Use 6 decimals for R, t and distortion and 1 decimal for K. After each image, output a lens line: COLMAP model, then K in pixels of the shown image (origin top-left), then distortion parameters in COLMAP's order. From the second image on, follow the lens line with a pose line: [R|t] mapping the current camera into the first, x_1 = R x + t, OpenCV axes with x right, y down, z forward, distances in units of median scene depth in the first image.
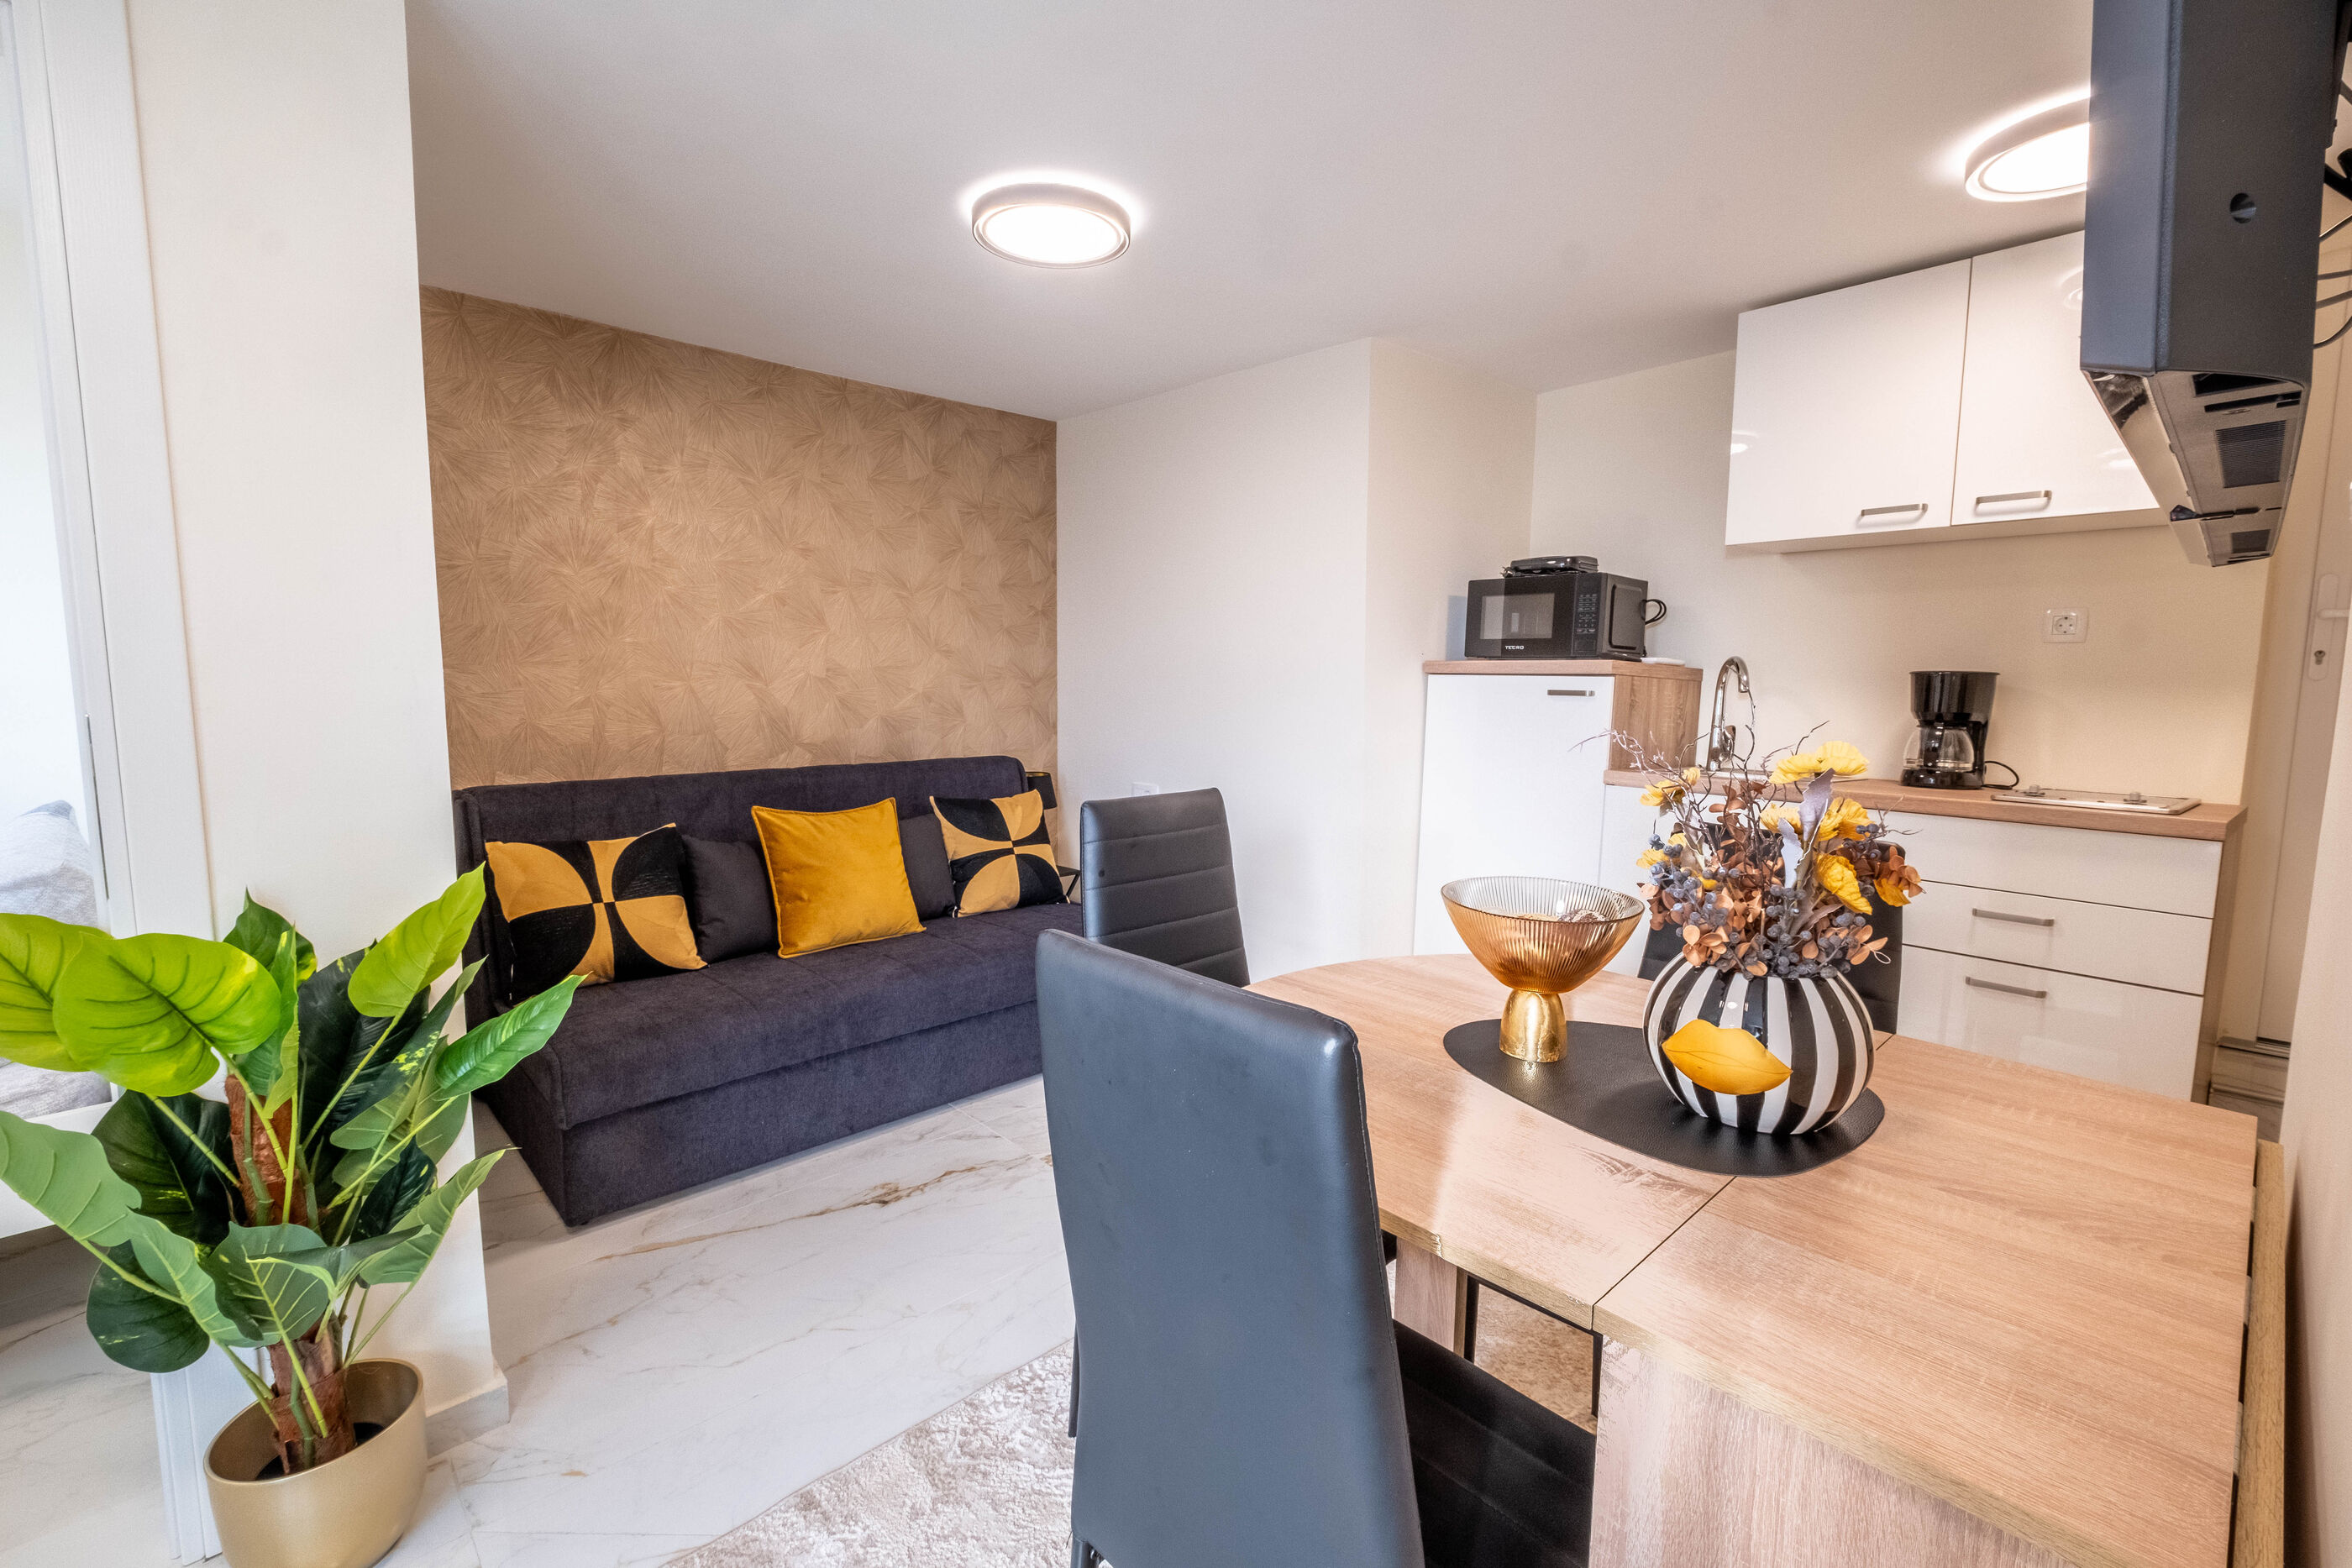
lens RADIAL K [[1019.2, 0, 1176.0], [0, 1019.2, 784.0], [0, 0, 1]] dist [-0.000555, -0.000178]
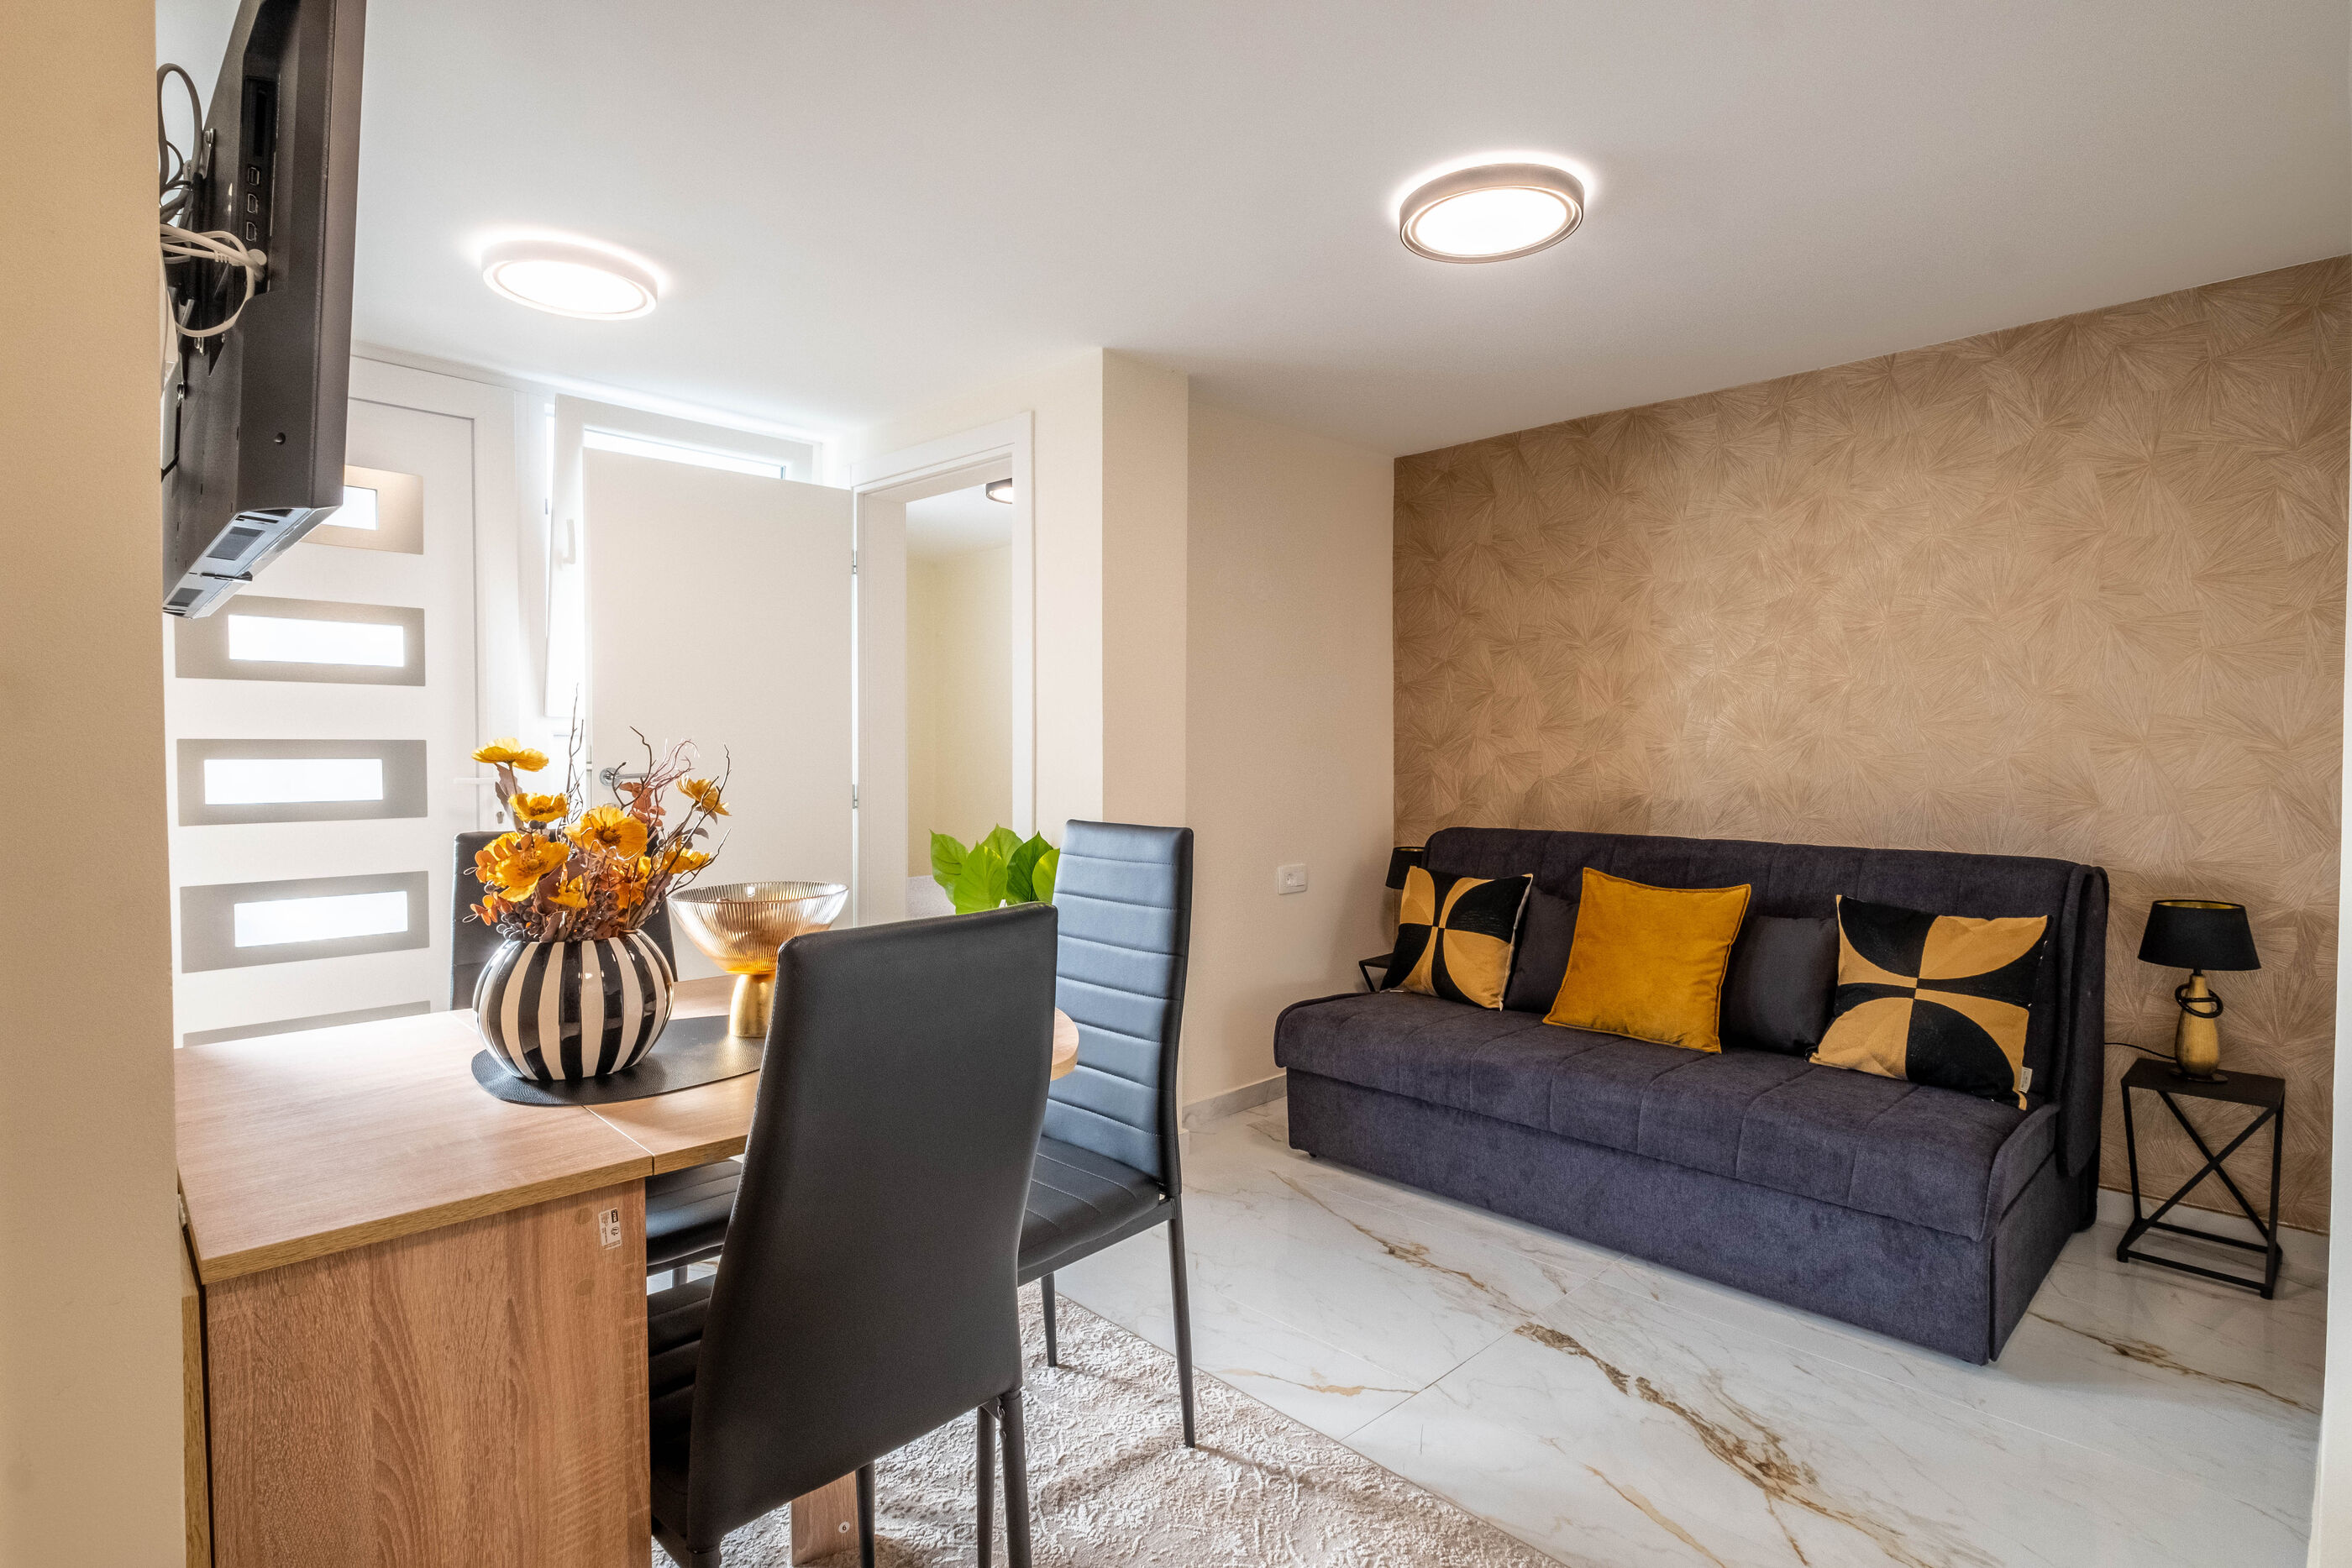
lens RADIAL K [[1136.2, 0, 1176.0], [0, 1136.2, 784.0], [0, 0, 1]] dist [0.000089, -0.000088]
pose [[0.019699, 0.032238, -0.999286, 0.626168], [-0.099465, 0.994585, 0.030125, -0.050085], [0.994846, 0.098801, 0.022798, 0.541484]]
